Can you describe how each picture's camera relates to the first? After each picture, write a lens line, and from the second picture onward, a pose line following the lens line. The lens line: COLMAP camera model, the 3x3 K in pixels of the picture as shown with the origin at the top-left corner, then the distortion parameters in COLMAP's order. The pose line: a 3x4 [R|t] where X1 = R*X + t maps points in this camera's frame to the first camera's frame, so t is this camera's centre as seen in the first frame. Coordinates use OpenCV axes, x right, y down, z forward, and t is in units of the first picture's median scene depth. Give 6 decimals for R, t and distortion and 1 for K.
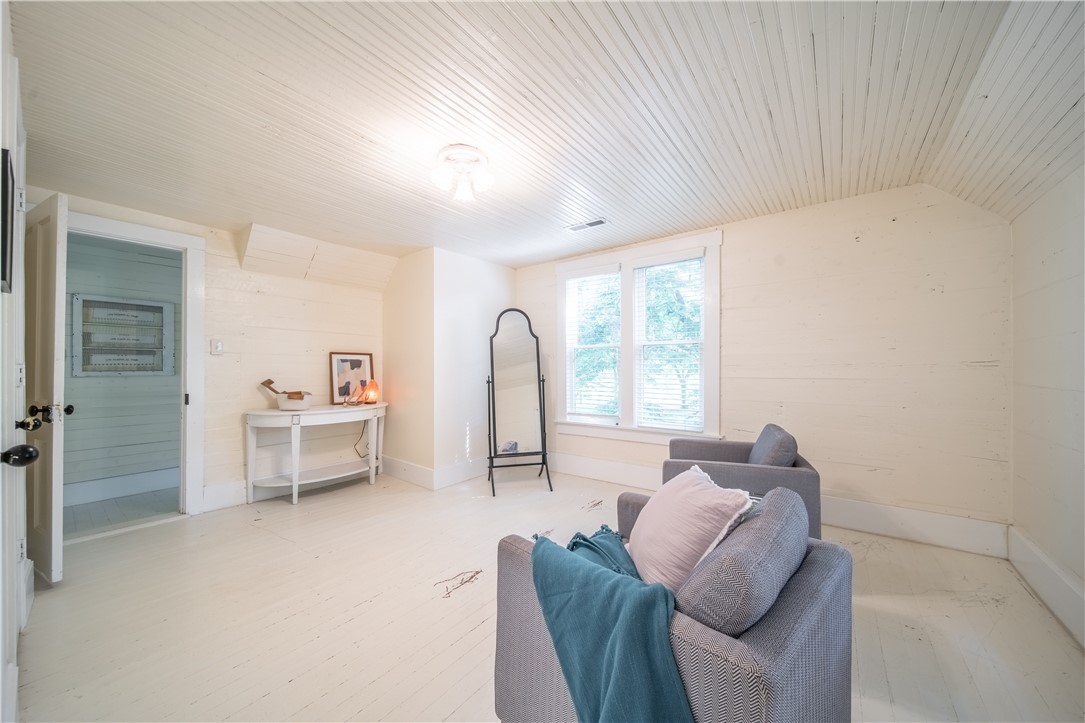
lens RADIAL K [[390.5, 0, 540.9], [0, 390.5, 366.1], [0, 0, 1]] dist [-0.000492, -0.000023]
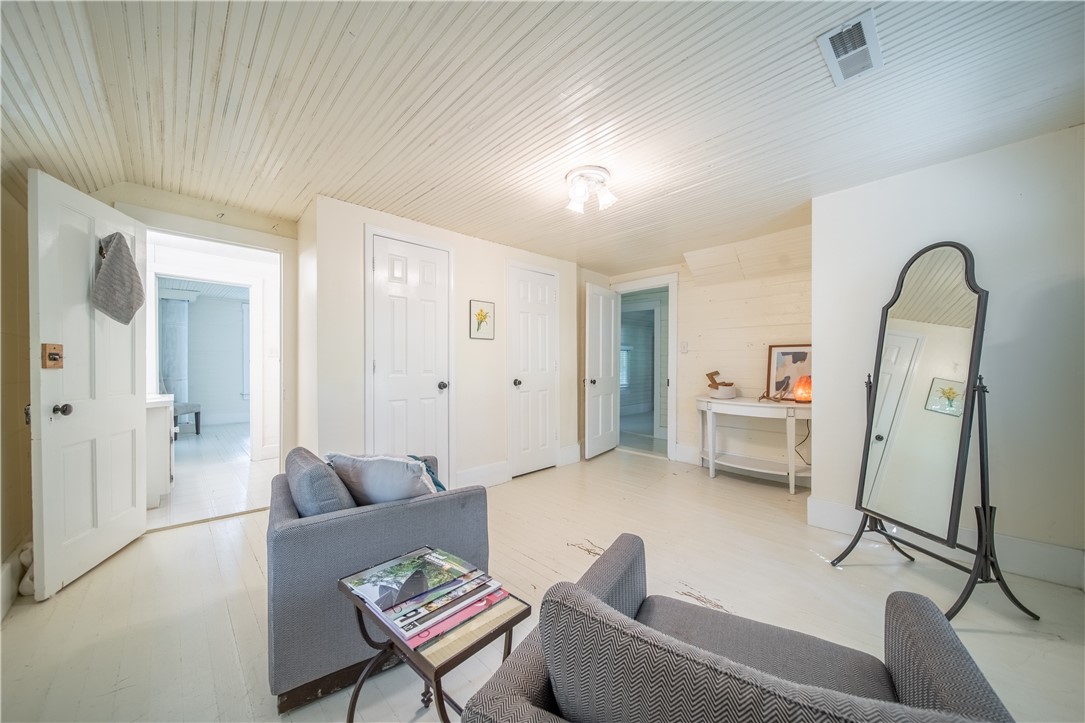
lens RADIAL K [[390.5, 0, 540.3], [0, 390.5, 364.7], [0, 0, 1]] dist [-0.000492, -0.000023]
pose [[-0.159498, 0.006743, -0.987175, 0.525134], [0.010602, 0.999931, 0.005117, 0.001642], [0.987141, -0.009650, -0.159559, 0.580906]]
